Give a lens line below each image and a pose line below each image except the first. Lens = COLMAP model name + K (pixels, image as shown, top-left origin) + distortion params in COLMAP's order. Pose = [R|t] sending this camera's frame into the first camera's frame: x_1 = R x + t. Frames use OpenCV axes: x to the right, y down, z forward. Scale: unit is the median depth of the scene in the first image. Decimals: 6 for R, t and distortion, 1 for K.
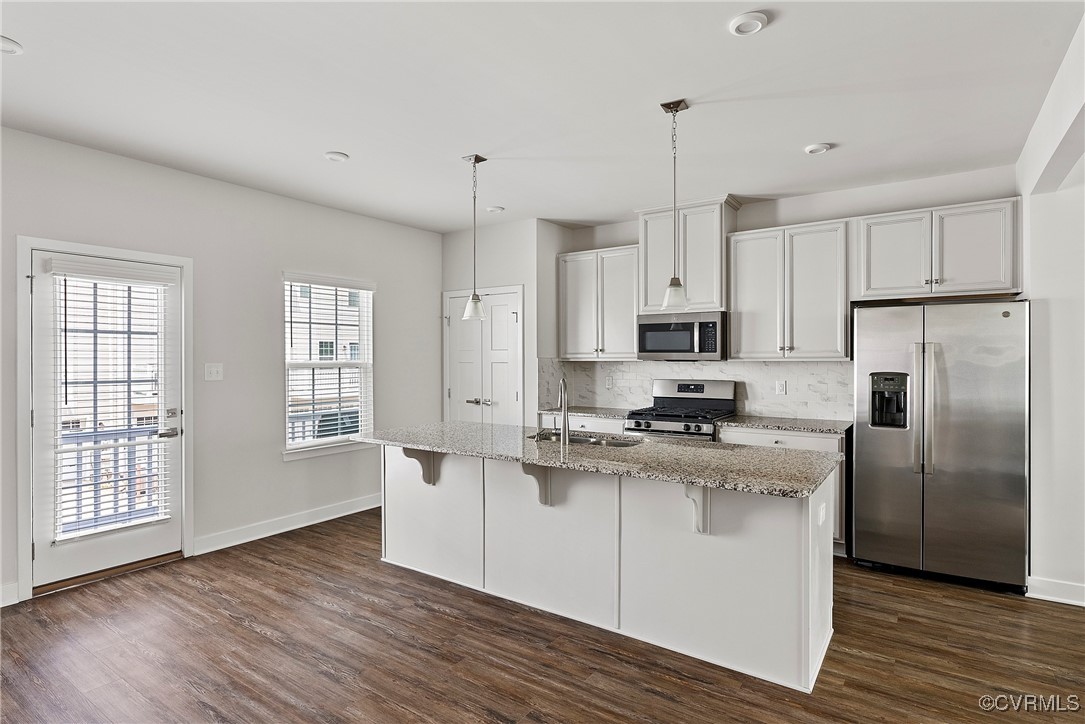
lens RADIAL K [[567.3, 0, 546.5], [0, 567.3, 360.6], [0, 0, 1]] dist [-0.003386, 0.000327]
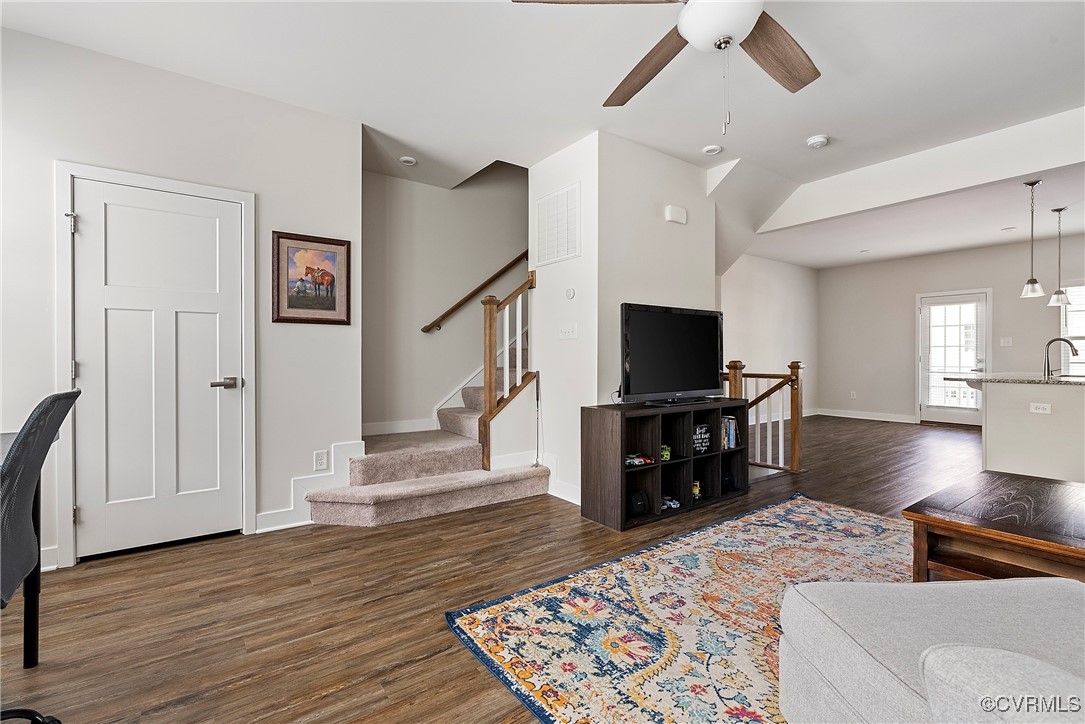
lens RADIAL K [[494.3, 0, 542.5], [0, 494.3, 362.0], [0, 0, 1]] dist [0.000100, 0.000418]
pose [[-0.327048, 0.010638, -0.944948, 1.678895], [-0.001799, 0.999928, 0.011880, 0.076991], [0.945006, 0.005585, -0.327005, 0.035097]]
